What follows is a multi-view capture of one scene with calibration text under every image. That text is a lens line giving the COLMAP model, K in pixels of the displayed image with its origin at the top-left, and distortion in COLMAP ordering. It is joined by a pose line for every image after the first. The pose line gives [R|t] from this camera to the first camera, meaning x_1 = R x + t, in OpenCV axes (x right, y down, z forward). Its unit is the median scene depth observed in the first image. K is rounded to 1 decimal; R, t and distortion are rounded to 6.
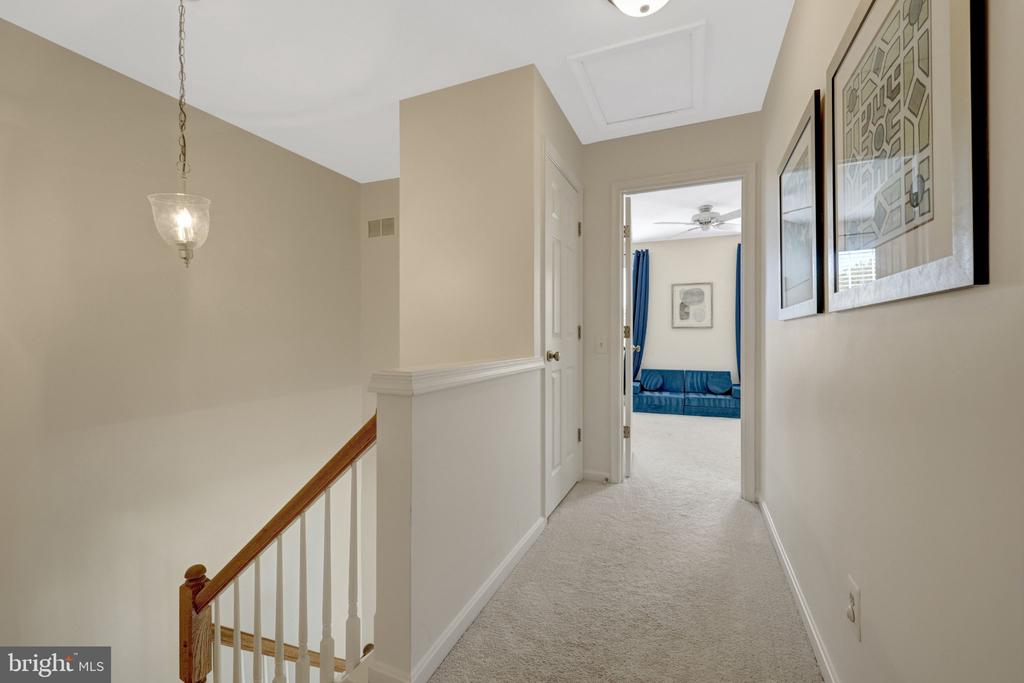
lens RADIAL K [[434.1, 0, 509.3], [0, 434.1, 336.5], [0, 0, 1]] dist [-0.002283, -0.000219]
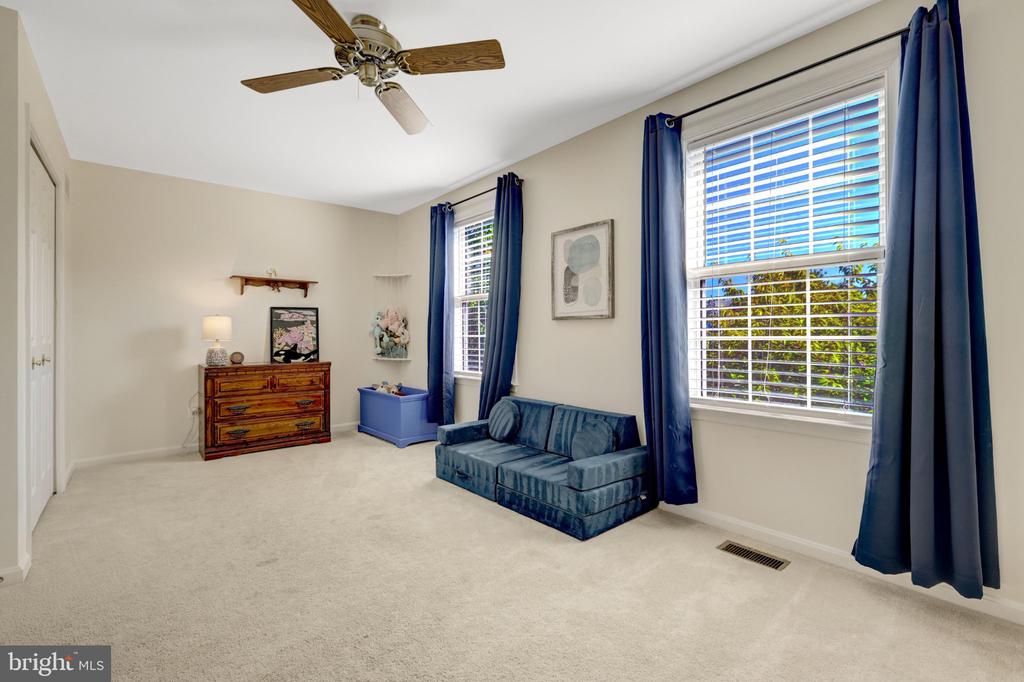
lens RADIAL K [[434.1, 0, 509.3], [0, 434.1, 336.0], [0, 0, 1]] dist [-0.002283, -0.000219]
pose [[0.901632, 0.001573, -0.432501, 0.557771], [0.002668, 0.999954, 0.009199, -0.004665], [0.432496, -0.009448, 0.901587, 0.523011]]
